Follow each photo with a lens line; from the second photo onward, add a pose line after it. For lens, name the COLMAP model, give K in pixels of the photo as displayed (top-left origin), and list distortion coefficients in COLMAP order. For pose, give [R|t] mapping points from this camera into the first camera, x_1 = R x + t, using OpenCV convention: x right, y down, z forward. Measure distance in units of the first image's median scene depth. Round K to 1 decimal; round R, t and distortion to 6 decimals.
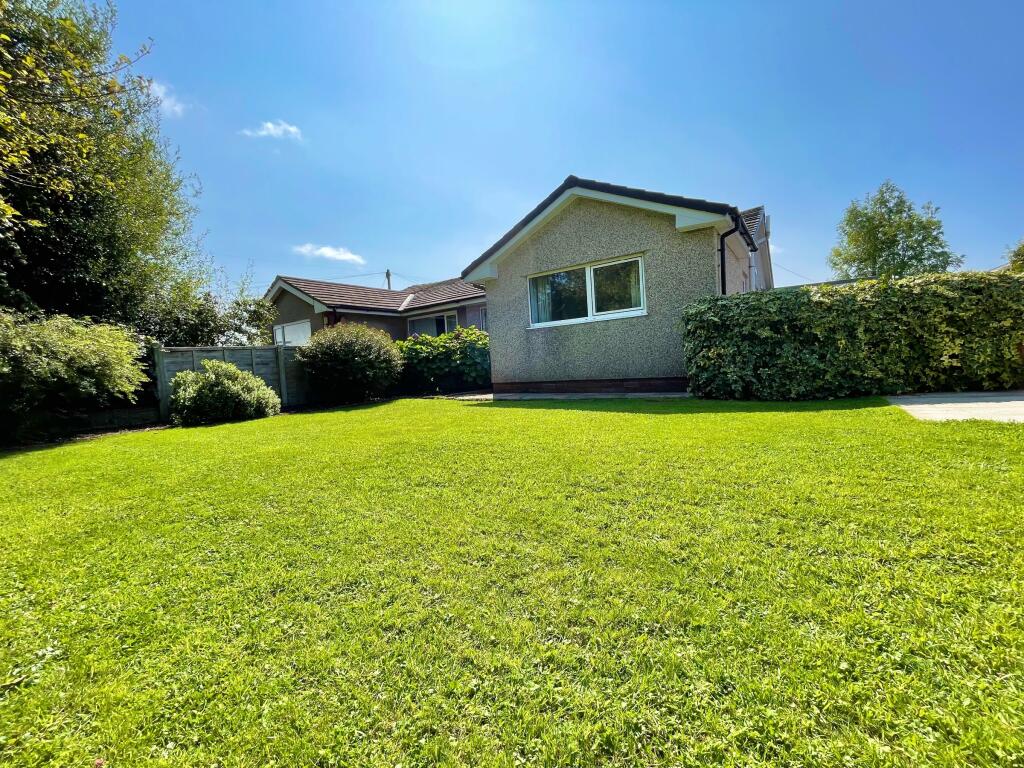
lens RADIAL K [[415.5, 0, 511.9], [0, 415.5, 382.7], [0, 0, 1]] dist [-0.005042, 0.000513]
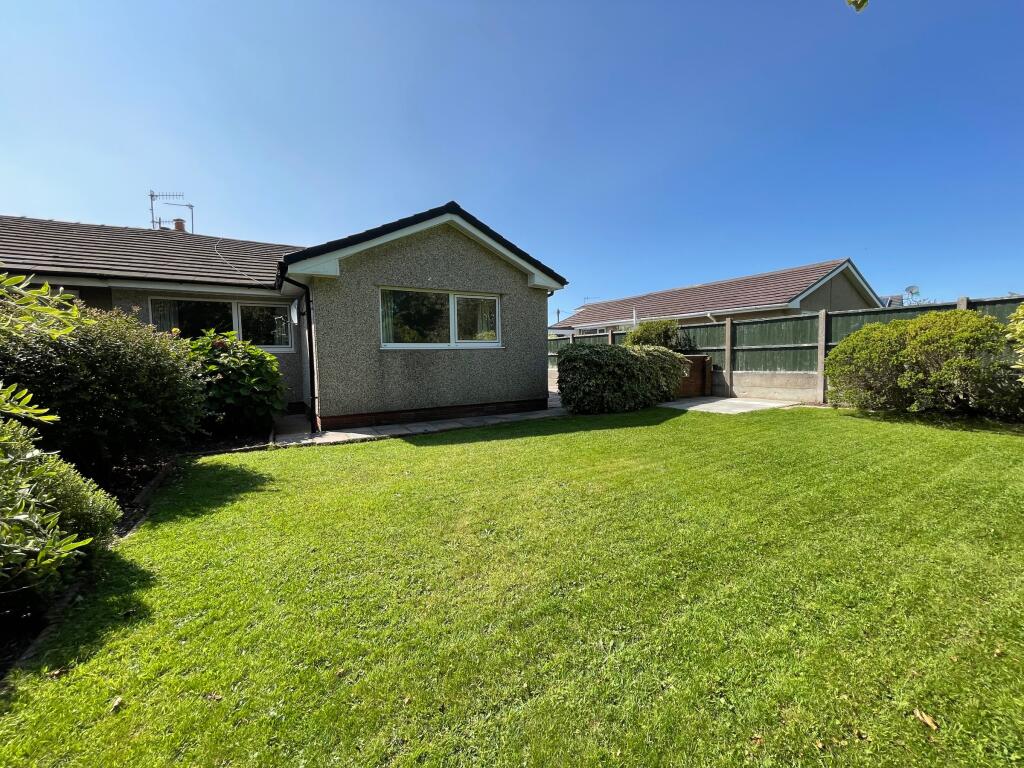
lens RADIAL K [[415.5, 0, 509.2], [0, 415.5, 386.1], [0, 0, 1]] dist [-0.005042, 0.000513]
pose [[0.439019, -0.008402, 0.898438, -0.655183], [0.037397, 0.999261, -0.008929, -0.040650], [-0.897699, 0.037519, 0.439009, 0.434541]]
